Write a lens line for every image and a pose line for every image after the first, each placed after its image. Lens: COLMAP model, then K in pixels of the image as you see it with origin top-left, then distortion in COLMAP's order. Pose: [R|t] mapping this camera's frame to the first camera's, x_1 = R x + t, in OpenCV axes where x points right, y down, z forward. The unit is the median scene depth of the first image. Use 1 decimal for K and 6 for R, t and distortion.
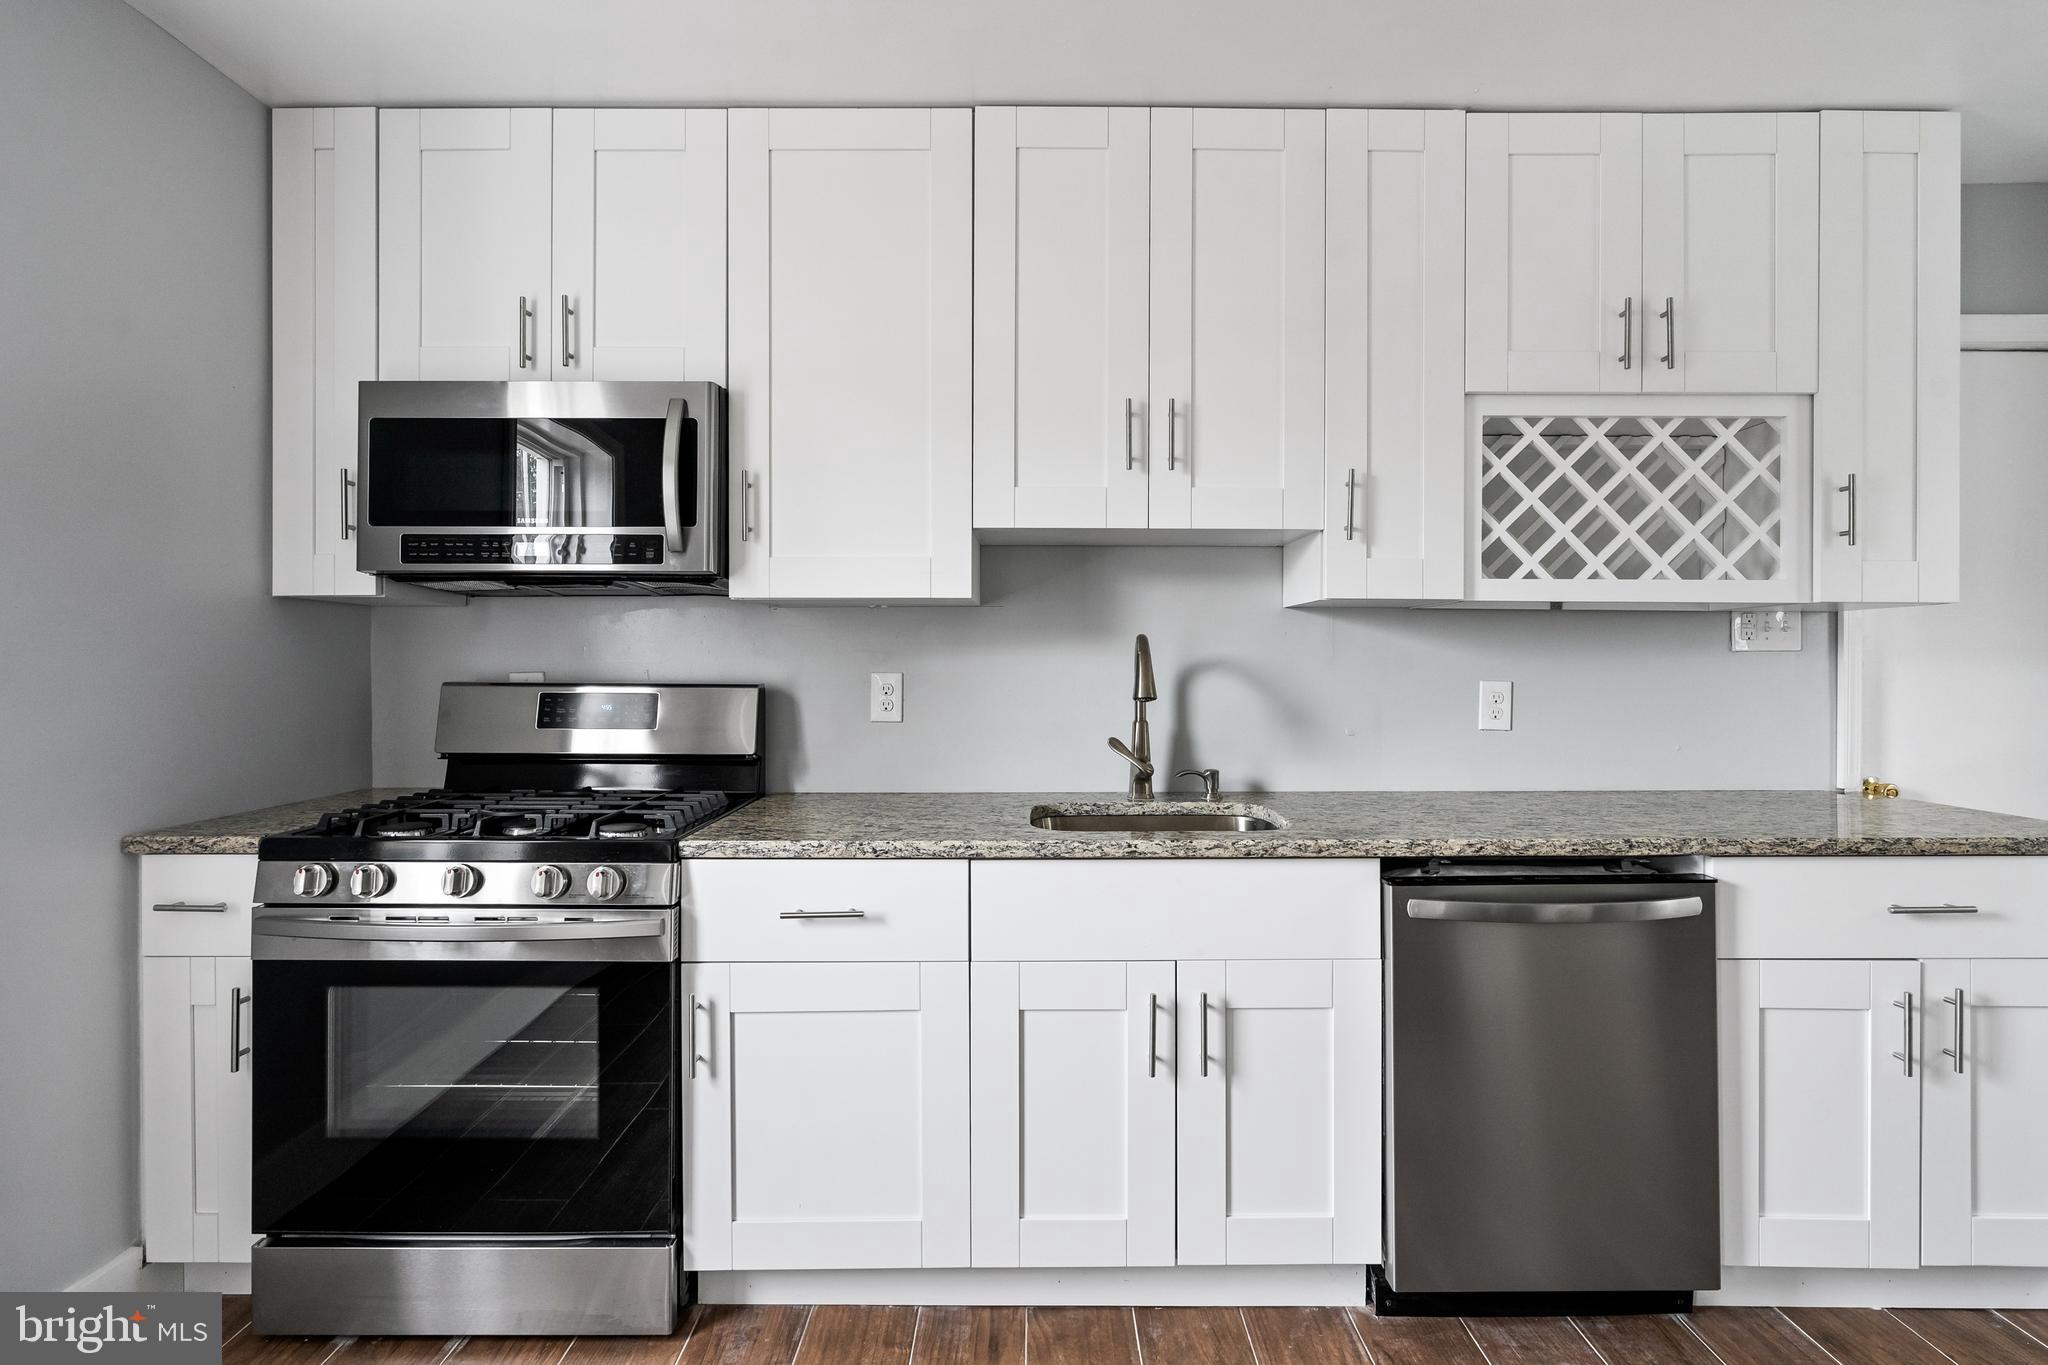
lens RADIAL K [[943.3, 0, 1026.0], [0, 943.3, 660.3], [0, 0, 1]] dist [-0.007886, 0.003036]
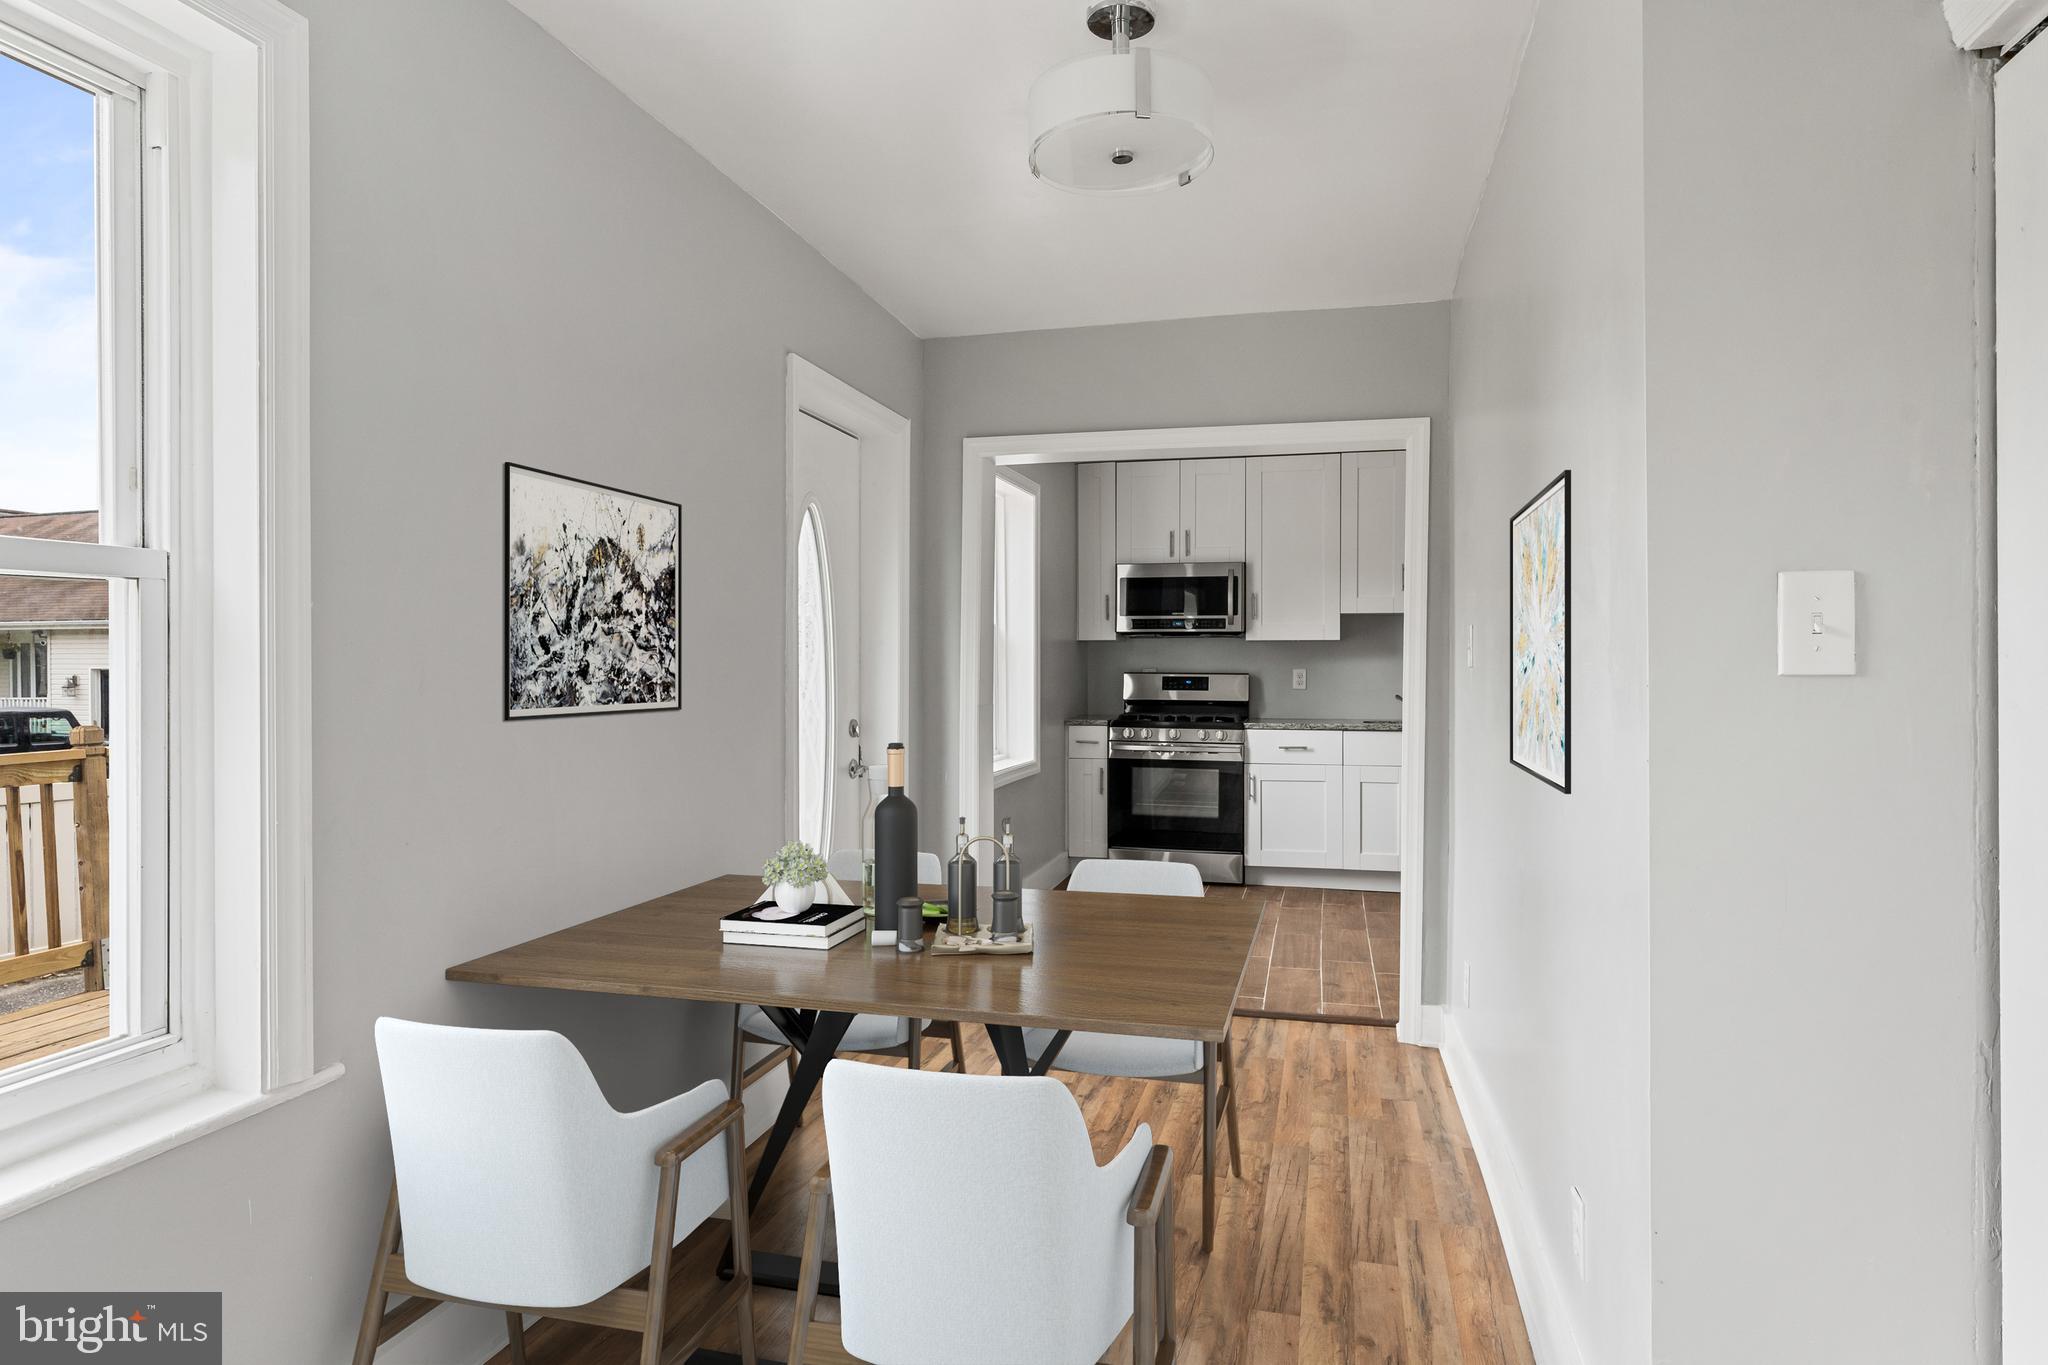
lens RADIAL K [[1217.6, 0, 1022.4], [0, 1217.6, 674.6], [0, 0, 1]] dist [-0.003976, -0.000224]
pose [[0.969115, 0.002872, -0.246594, -0.081109], [-0.000542, 0.999955, 0.009516, -0.001301], [0.246610, -0.009088, 0.969072, -2.590257]]
